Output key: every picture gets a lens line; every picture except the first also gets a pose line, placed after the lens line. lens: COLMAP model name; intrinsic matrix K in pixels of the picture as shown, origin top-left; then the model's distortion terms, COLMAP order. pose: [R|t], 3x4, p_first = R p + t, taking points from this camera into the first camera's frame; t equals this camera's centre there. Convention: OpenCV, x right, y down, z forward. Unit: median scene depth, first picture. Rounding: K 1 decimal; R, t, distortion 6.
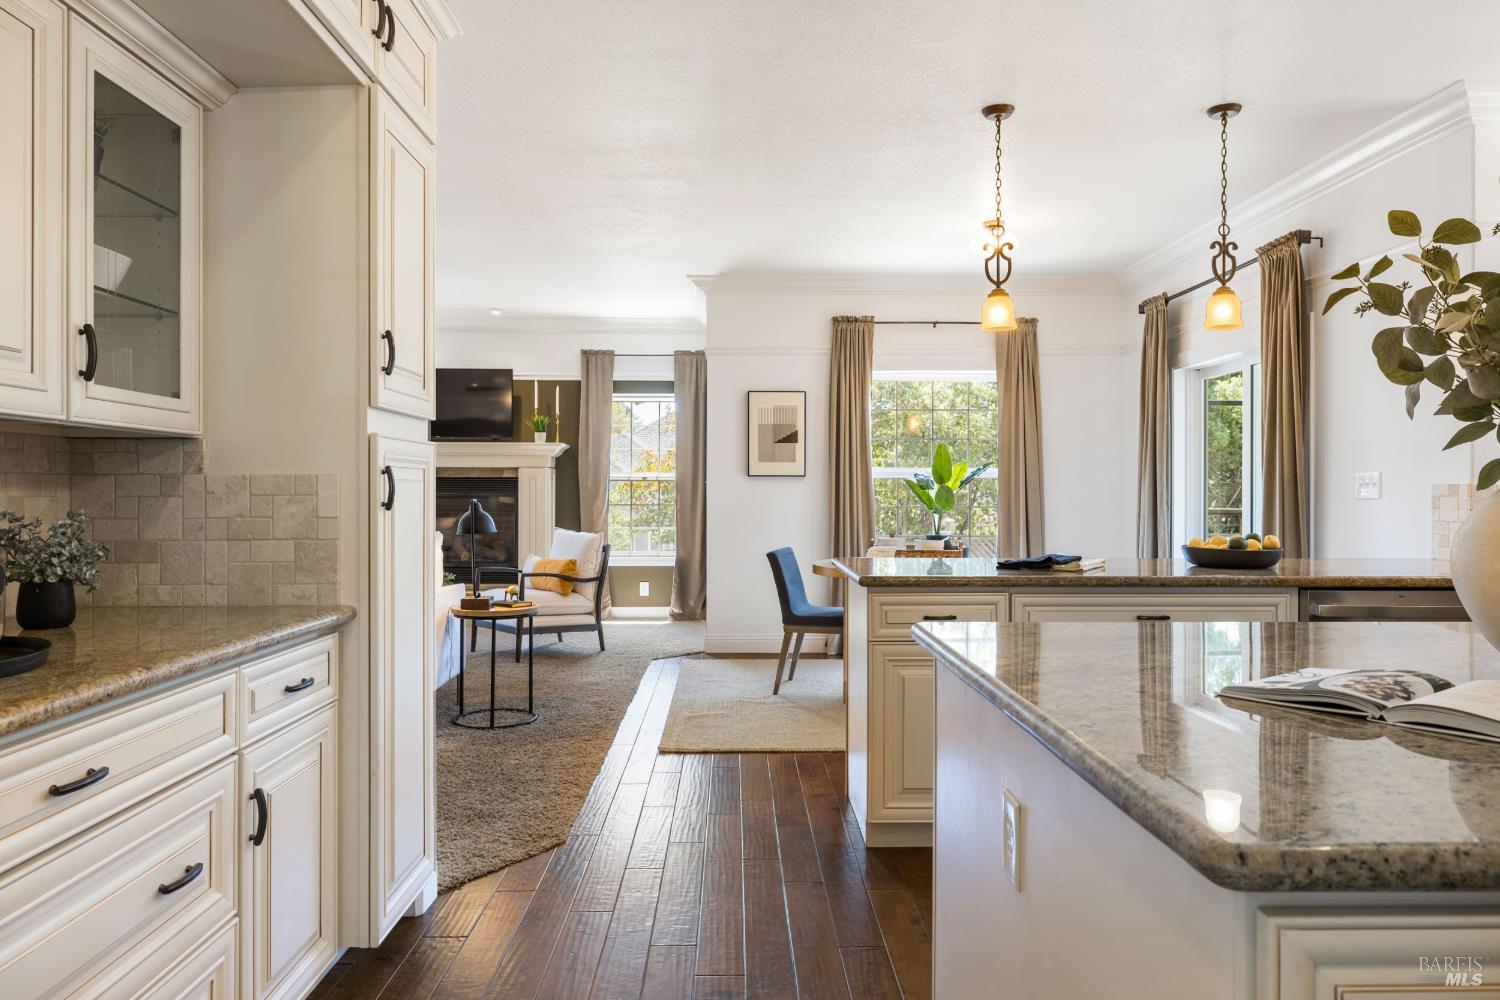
lens RADIAL K [[964.1, 0, 749.8], [0, 964.1, 493.8], [0, 0, 1]] dist [-0.026374, -0.003724]
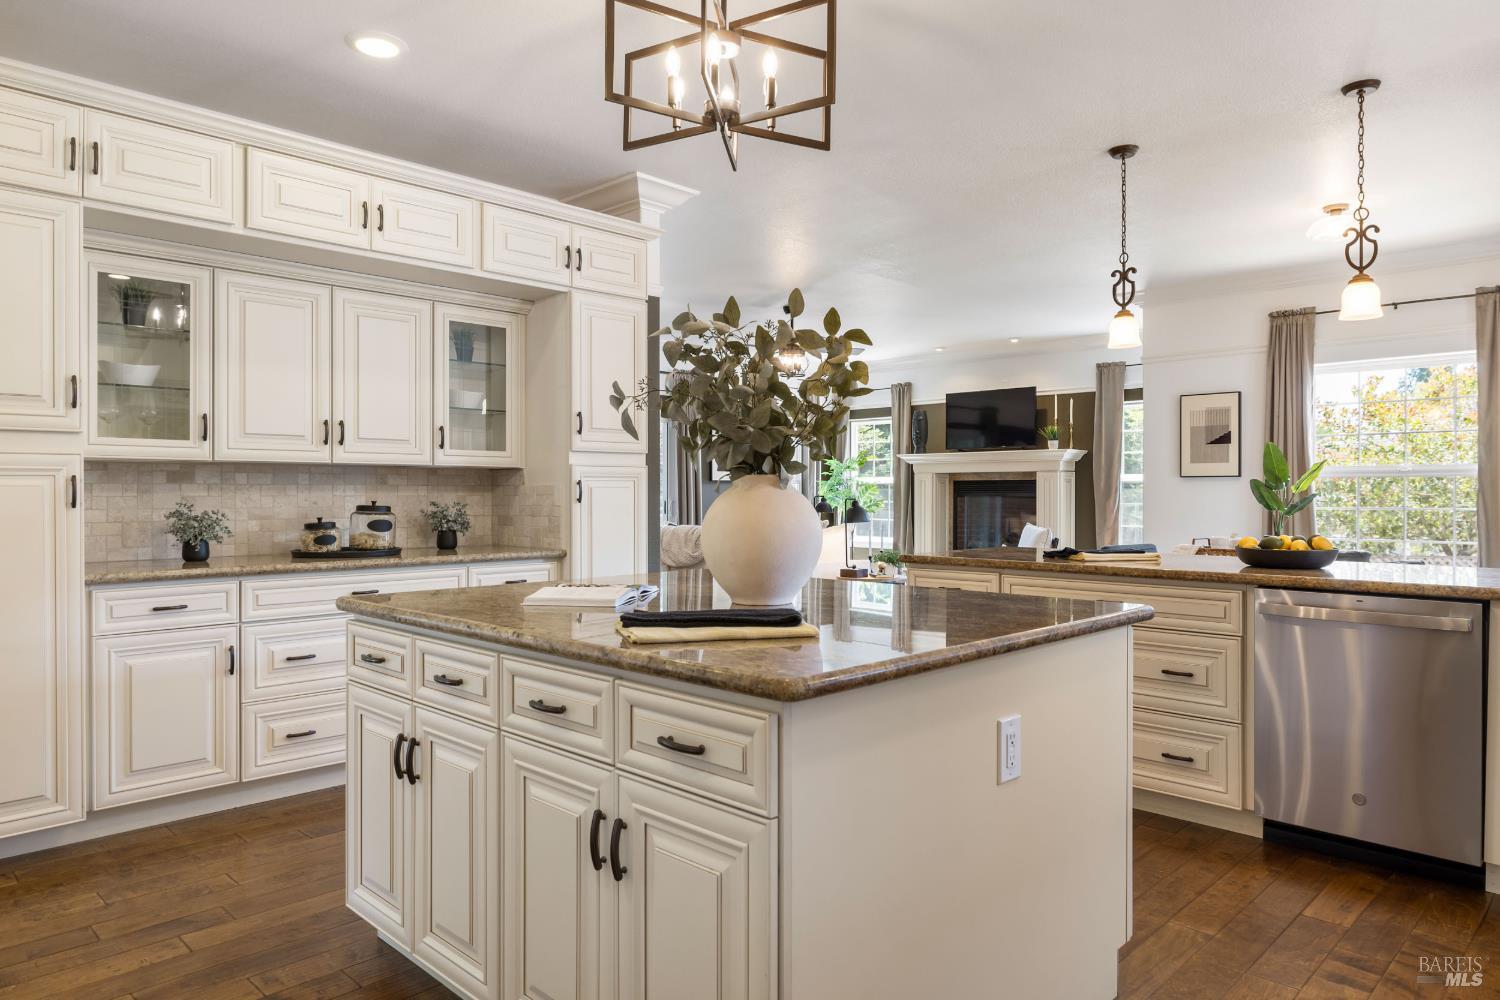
lens RADIAL K [[929.5, 0, 751.6], [0, 929.5, 494.7], [0, 0, 1]] dist [-0.061925, -0.003122]
pose [[0.701965, -0.000918, -0.712211, 0.463796], [0.001028, 0.999999, -0.000275, 0.000756], [0.712211, -0.000539, 0.701966, -0.034099]]
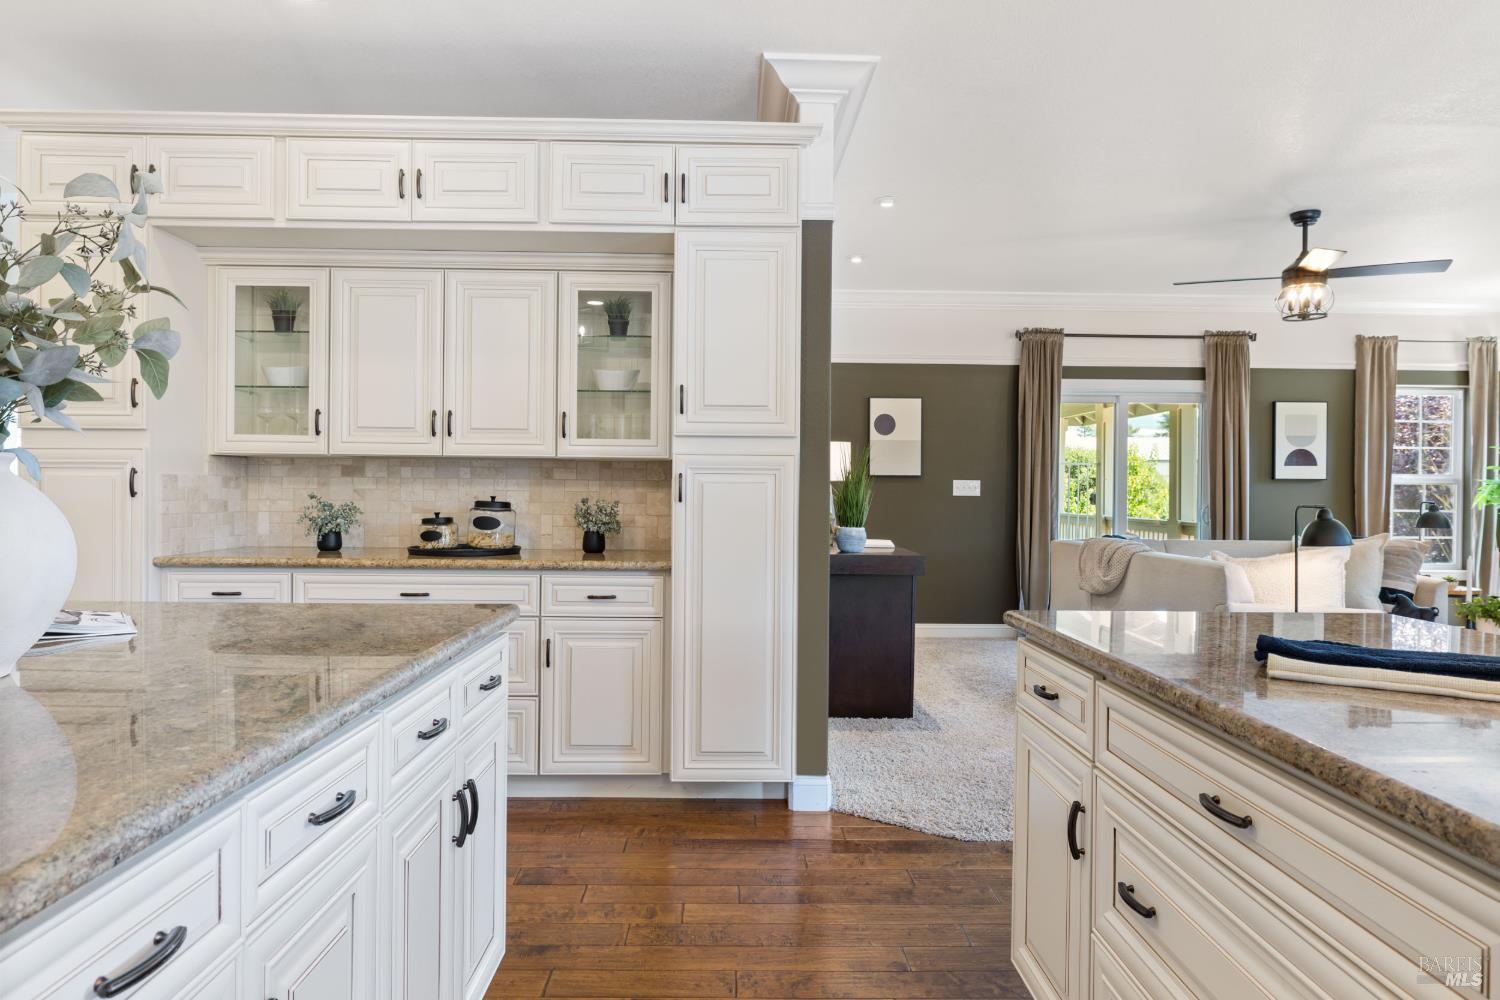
lens RADIAL K [[982.0, 0, 742.5], [0, 982.0, 495.0], [0, 0, 1]] dist [-0.004863, -0.000259]
pose [[-0.010489, 0.001852, -0.999943, 0.449931], [-0.011633, 0.999930, 0.001974, 0.000755], [0.999877, 0.011653, -0.010467, 0.418900]]
